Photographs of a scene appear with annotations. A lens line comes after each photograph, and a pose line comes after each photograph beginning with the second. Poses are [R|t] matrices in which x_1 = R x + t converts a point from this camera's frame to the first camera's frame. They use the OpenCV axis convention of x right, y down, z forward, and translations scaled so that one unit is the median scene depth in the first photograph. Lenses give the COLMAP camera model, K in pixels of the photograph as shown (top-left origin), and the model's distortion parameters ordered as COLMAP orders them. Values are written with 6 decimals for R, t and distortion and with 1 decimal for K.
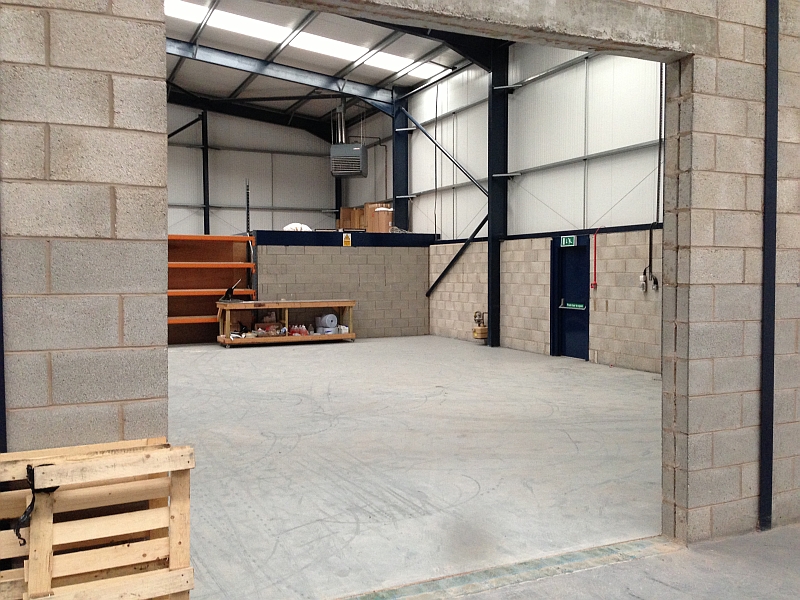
lens RADIAL K [[729.2, 0, 400.0], [0, 729.2, 300.0], [0, 0, 1]] dist [0.140386, -0.219284]
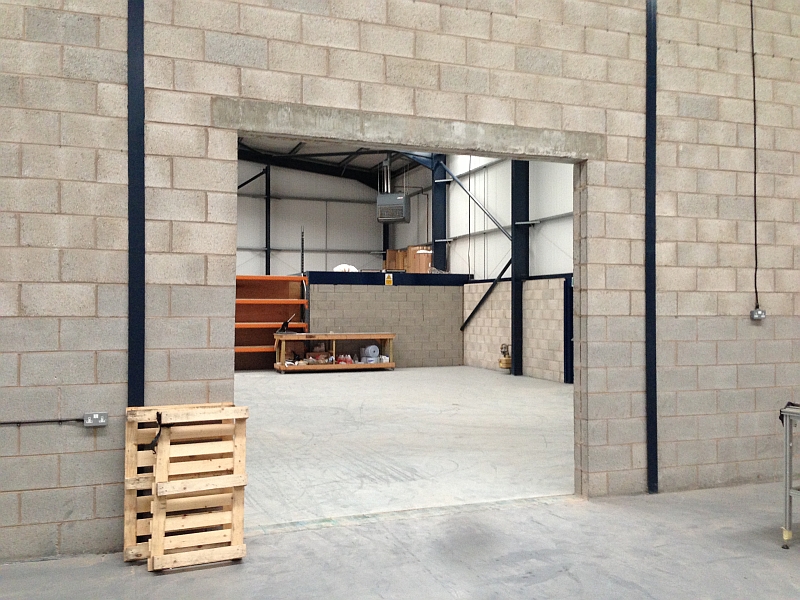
lens RADIAL K [[729.2, 0, 400.0], [0, 729.2, 300.0], [0, 0, 1]] dist [0.140386, -0.219284]
pose [[0.996771, 0.003523, -0.080223, 0.069684], [-0.007603, 0.998690, -0.050599, 0.011983], [0.079939, 0.051045, 0.995492, -0.229194]]
